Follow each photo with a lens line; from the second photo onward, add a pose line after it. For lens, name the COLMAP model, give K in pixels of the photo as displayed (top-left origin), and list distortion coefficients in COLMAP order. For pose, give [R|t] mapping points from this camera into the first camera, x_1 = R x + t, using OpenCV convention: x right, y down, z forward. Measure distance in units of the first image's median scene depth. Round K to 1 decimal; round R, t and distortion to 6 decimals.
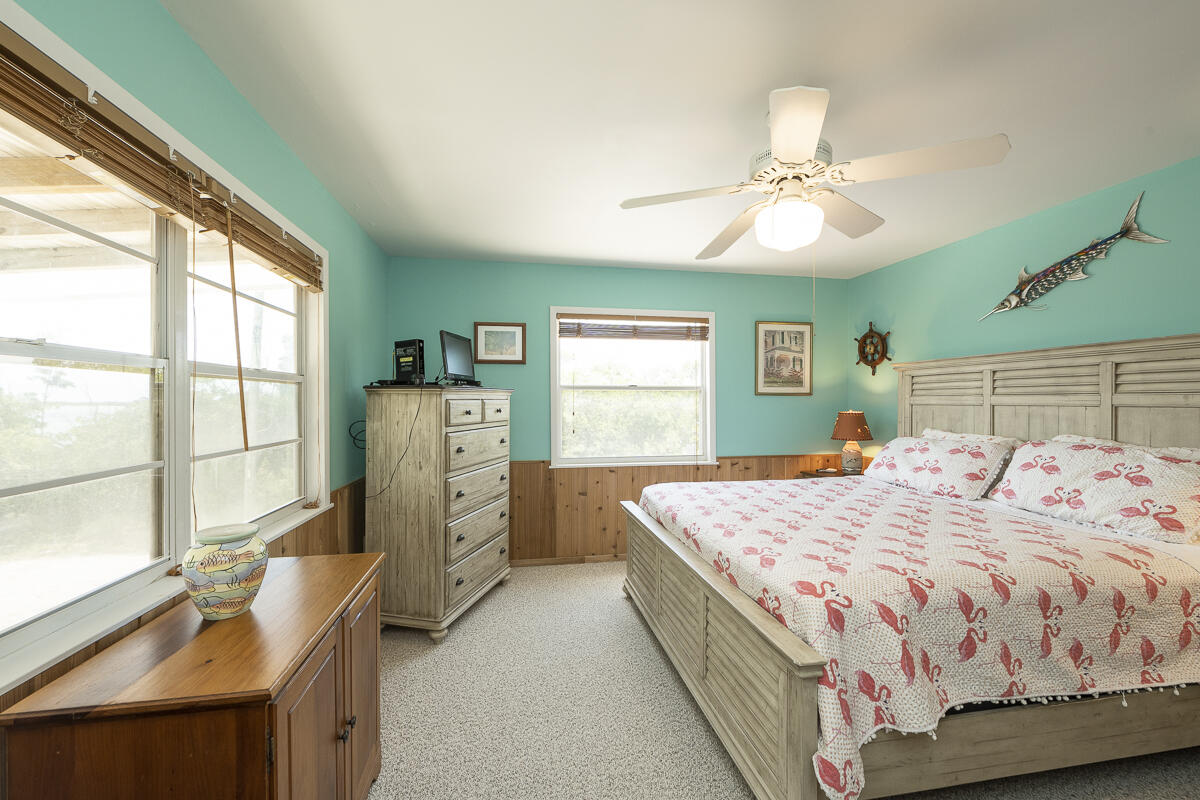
lens RADIAL K [[484.4, 0, 594.1], [0, 484.4, 400.6], [0, 0, 1]] dist [-0.008135, 0.000623]
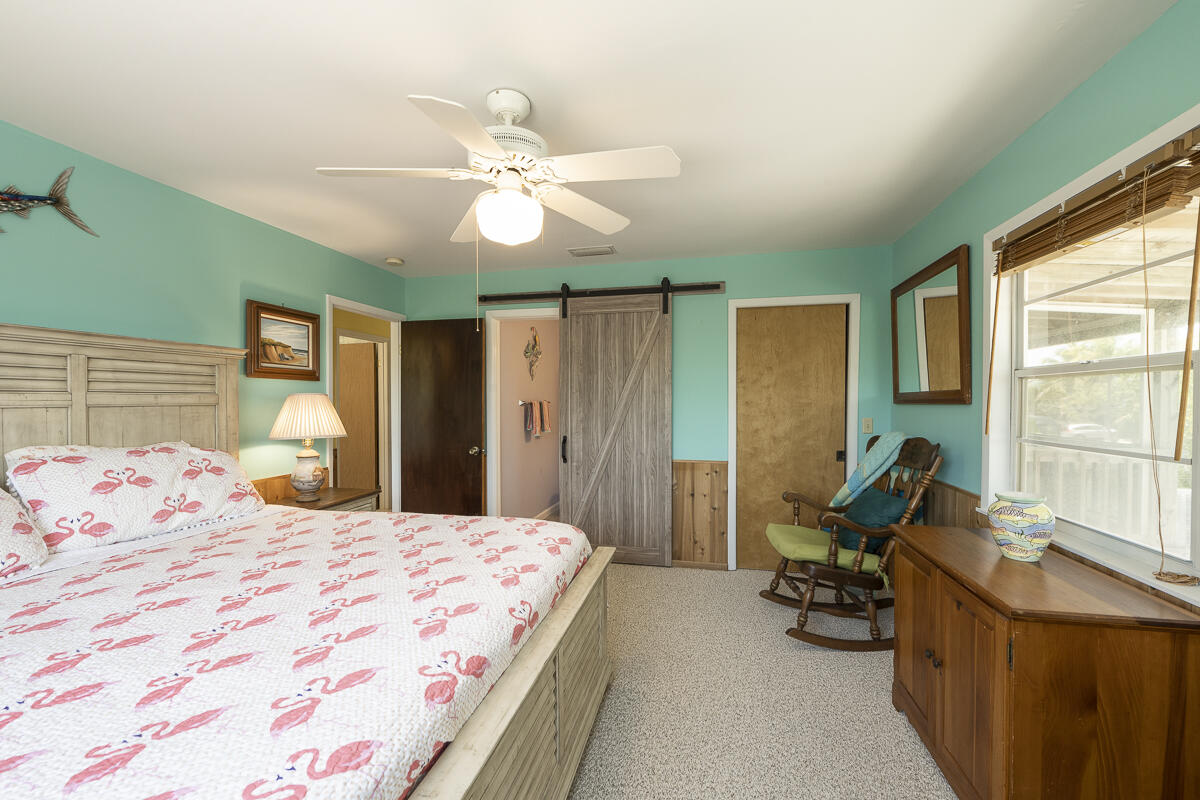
lens RADIAL K [[484.4, 0, 599.9], [0, 484.4, 406.0], [0, 0, 1]] dist [-0.008135, 0.000623]
pose [[-0.926437, -0.001878, 0.376444, -0.090913], [0.003264, 0.999910, 0.013019, 0.002041], [-0.376435, 0.013290, -0.926348, 1.277818]]
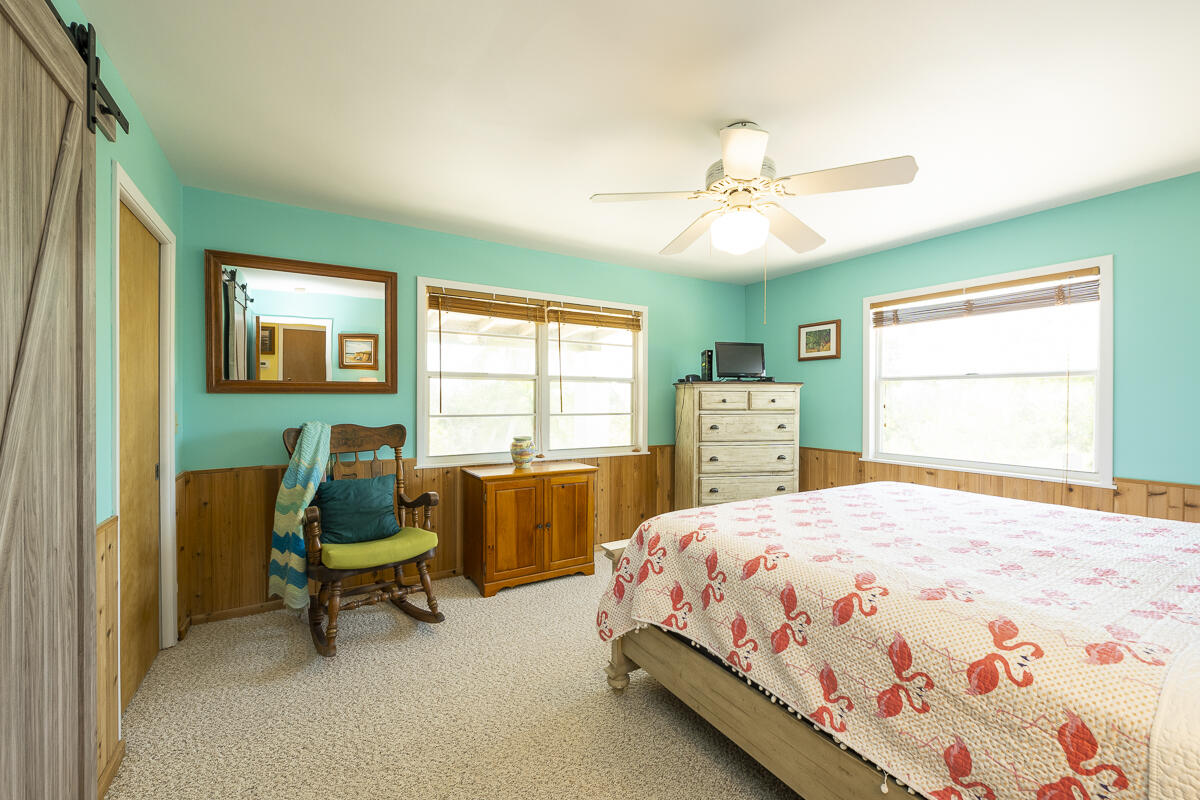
lens RADIAL K [[484.4, 0, 594.2], [0, 484.4, 402.5], [0, 0, 1]] dist [-0.008135, 0.000623]
pose [[0.361157, 0.008448, -0.932467, 0.930794], [-0.005521, 0.999961, 0.006921, 0.023708], [0.932489, 0.002648, 0.361189, 0.184077]]
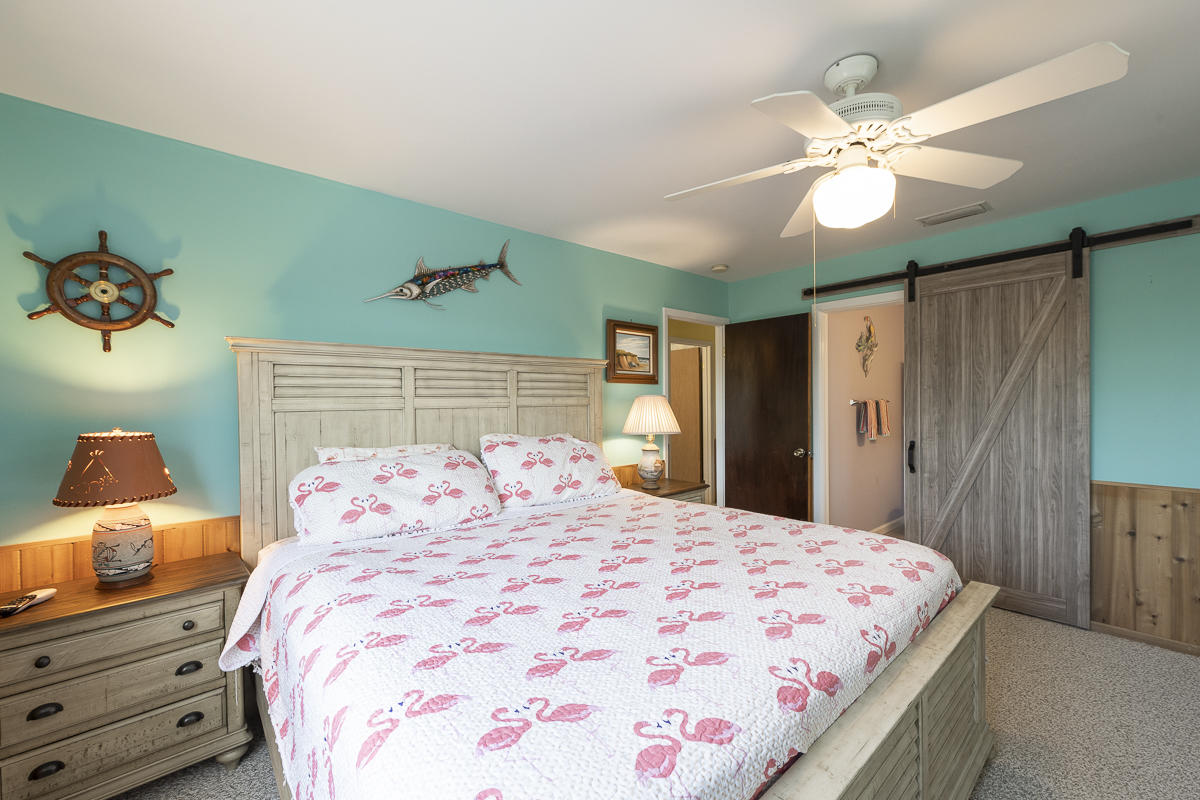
lens RADIAL K [[484.4, 0, 596.1], [0, 484.4, 405.6], [0, 0, 1]] dist [-0.008135, 0.000623]
pose [[-0.522929, 0.000294, 0.852376, -0.069425], [0.012111, 0.999902, 0.007085, 0.002121], [-0.852290, 0.014028, -0.522881, 1.295544]]
